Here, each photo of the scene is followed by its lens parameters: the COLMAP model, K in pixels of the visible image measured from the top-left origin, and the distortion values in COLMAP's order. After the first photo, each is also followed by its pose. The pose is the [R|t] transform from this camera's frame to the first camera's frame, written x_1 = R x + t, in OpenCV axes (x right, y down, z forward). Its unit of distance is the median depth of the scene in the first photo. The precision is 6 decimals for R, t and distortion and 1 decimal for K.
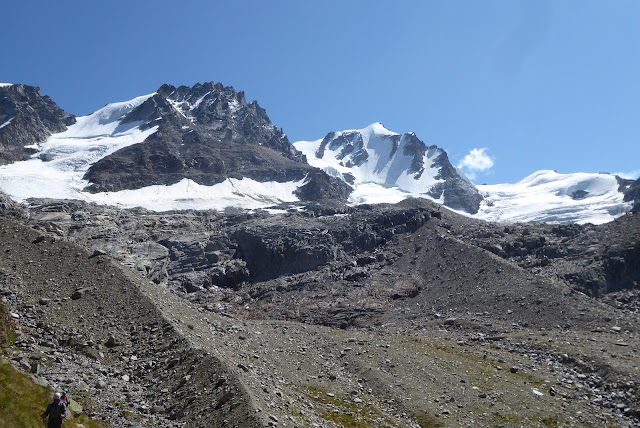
lens RADIAL K [[606.4, 0, 320.0], [0, 606.4, 214.0], [0, 0, 1]] dist [-0.007276, -0.002985]
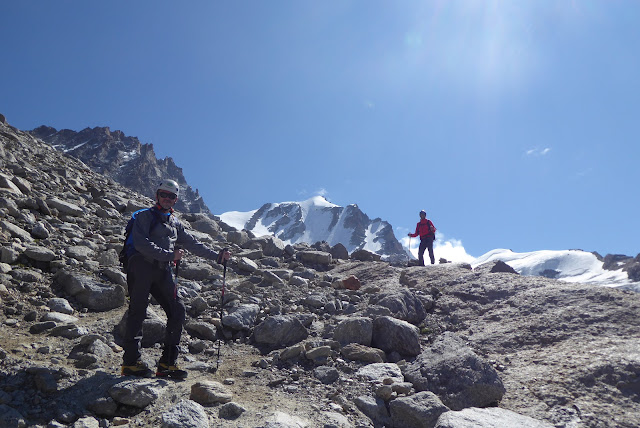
lens RADIAL K [[542.9, 0, 320.0], [0, 542.9, 214.0], [0, 0, 1]] dist [0.004655, 0.009056]
pose [[0.997805, 0.027885, 0.060070, 0.063774], [-0.018574, 0.988461, -0.150330, 0.003082], [-0.063568, 0.148884, 0.986809, 0.251203]]
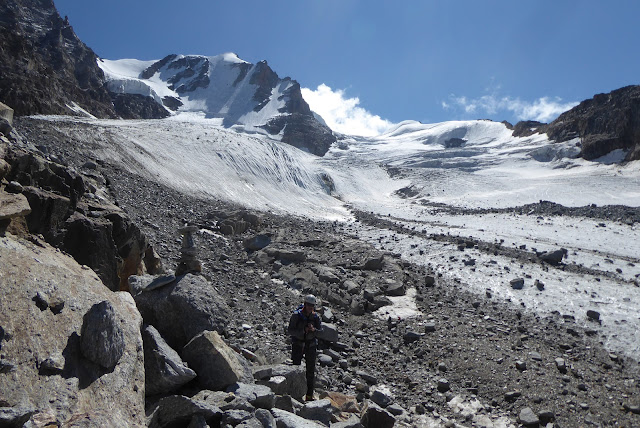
lens RADIAL K [[481.4, 0, 318.5], [0, 481.4, 202.0], [0, 0, 1]] dist [-0.000435, 0.001593]
pose [[0.977827, 0.061644, 0.200134, 0.125993], [-0.075367, 0.995246, 0.061680, 0.016555], [-0.195381, -0.075396, 0.977825, 0.385406]]
